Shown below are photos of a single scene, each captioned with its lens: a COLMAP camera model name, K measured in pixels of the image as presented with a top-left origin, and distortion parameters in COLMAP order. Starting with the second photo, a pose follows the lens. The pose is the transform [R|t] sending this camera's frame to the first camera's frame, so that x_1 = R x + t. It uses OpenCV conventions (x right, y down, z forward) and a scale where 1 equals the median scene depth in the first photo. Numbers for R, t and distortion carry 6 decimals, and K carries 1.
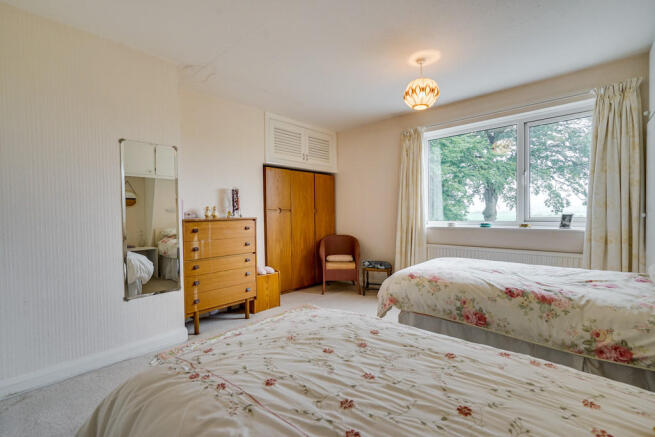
lens RADIAL K [[295.6, 0, 325.9], [0, 295.6, 218.3], [0, 0, 1]] dist [-0.003163, 0.000622]
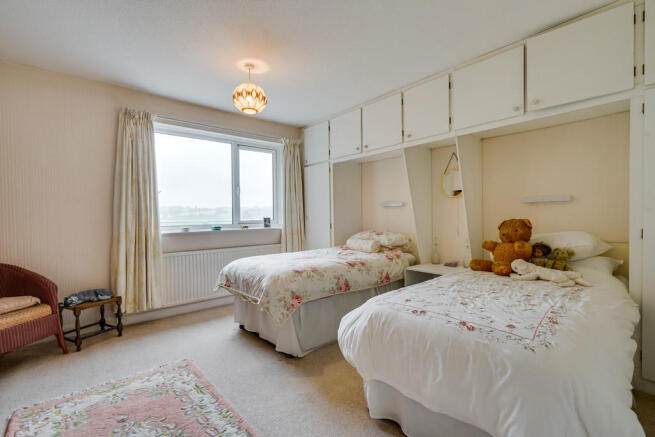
lens RADIAL K [[295.6, 0, 325.2], [0, 295.6, 217.6], [0, 0, 1]] dist [-0.003163, 0.000622]
pose [[0.107496, 0.003438, 0.994200, -0.648141], [0.029300, 0.999549, -0.006624, 0.002889], [-0.993774, 0.029842, 0.107347, 0.630792]]
